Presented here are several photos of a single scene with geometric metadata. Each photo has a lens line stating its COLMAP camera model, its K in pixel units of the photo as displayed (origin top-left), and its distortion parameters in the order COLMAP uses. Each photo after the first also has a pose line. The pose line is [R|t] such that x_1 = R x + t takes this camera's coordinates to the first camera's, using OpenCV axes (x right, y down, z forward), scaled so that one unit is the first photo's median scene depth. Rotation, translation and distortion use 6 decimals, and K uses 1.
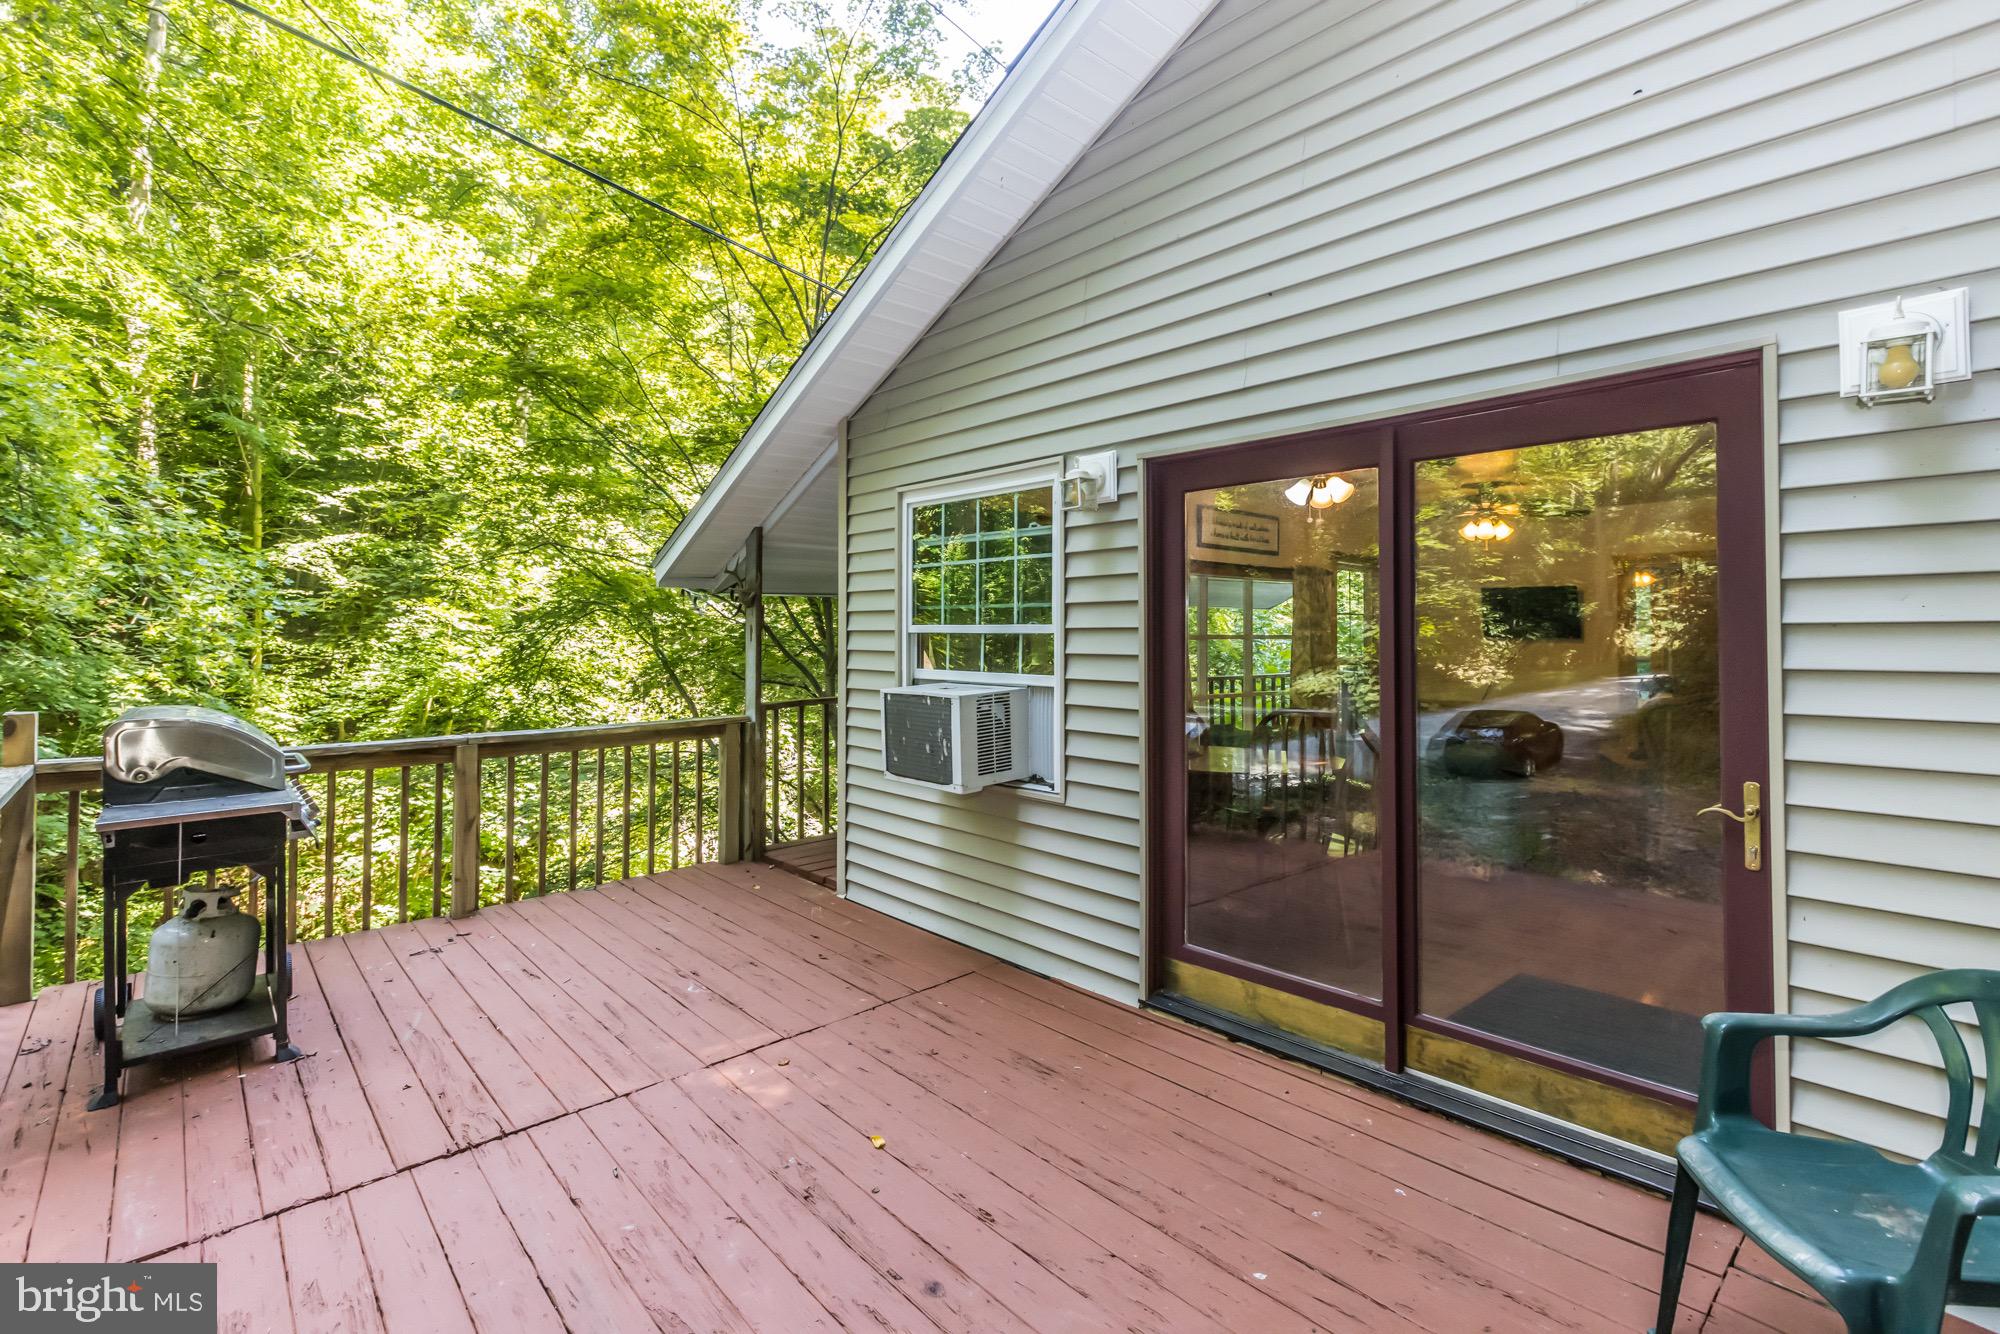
lens RADIAL K [[903.2, 0, 997.9], [0, 903.2, 641.9], [0, 0, 1]] dist [0.002641, 0.000197]
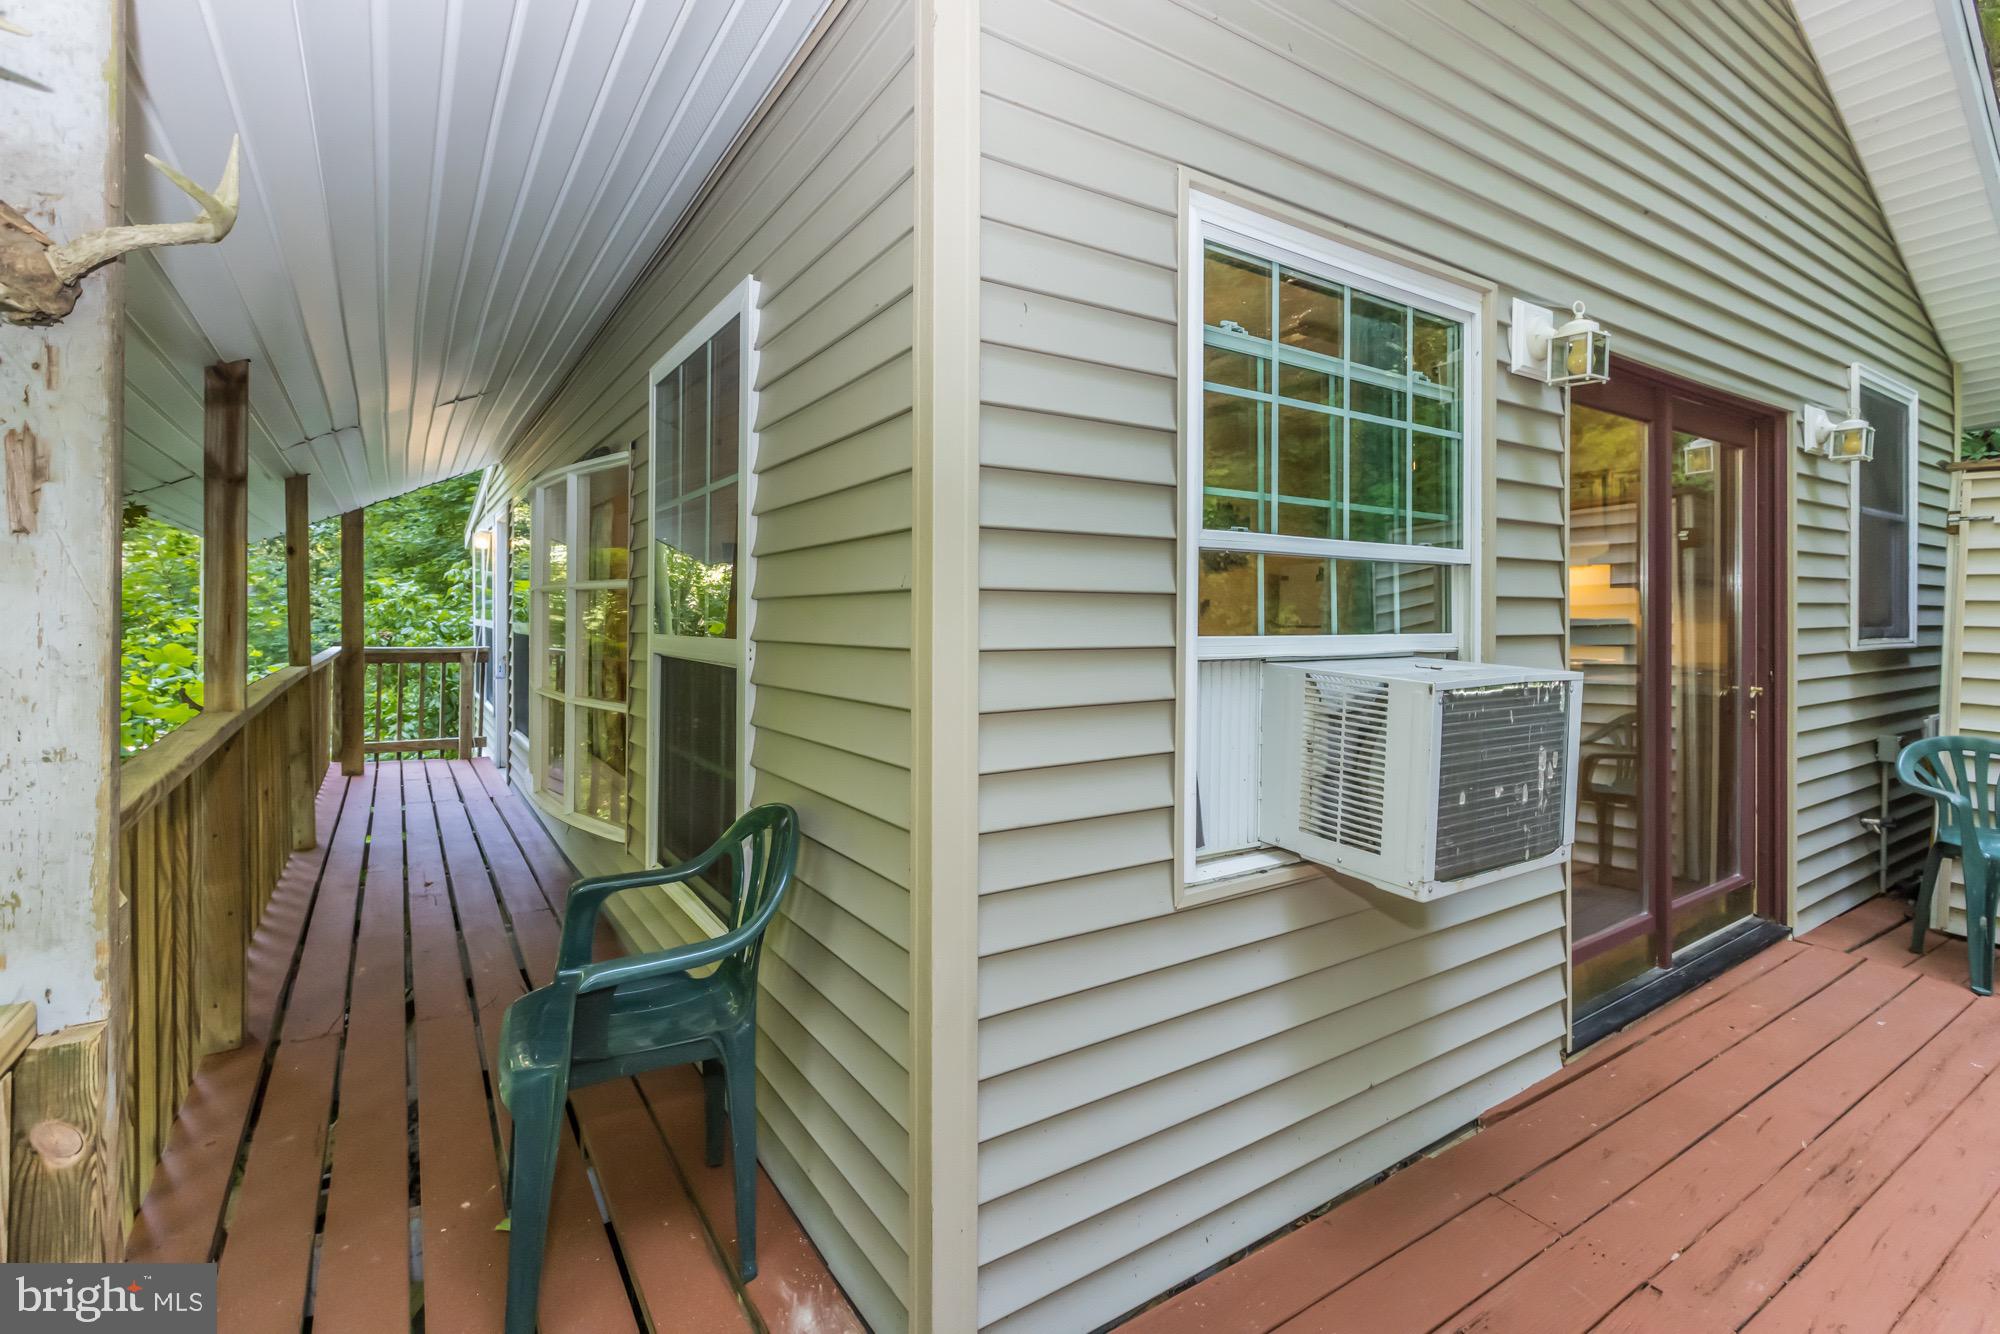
lens RADIAL K [[917.5, 0, 989.6], [0, 917.5, 635.6], [0, 0, 1]] dist [-0.000297, 0.000050]
pose [[0.164845, -0.021664, 0.986082, -0.587735], [0.010306, 0.999742, 0.020241, 0.023653], [-0.986266, 0.006826, 0.165025, 1.187806]]
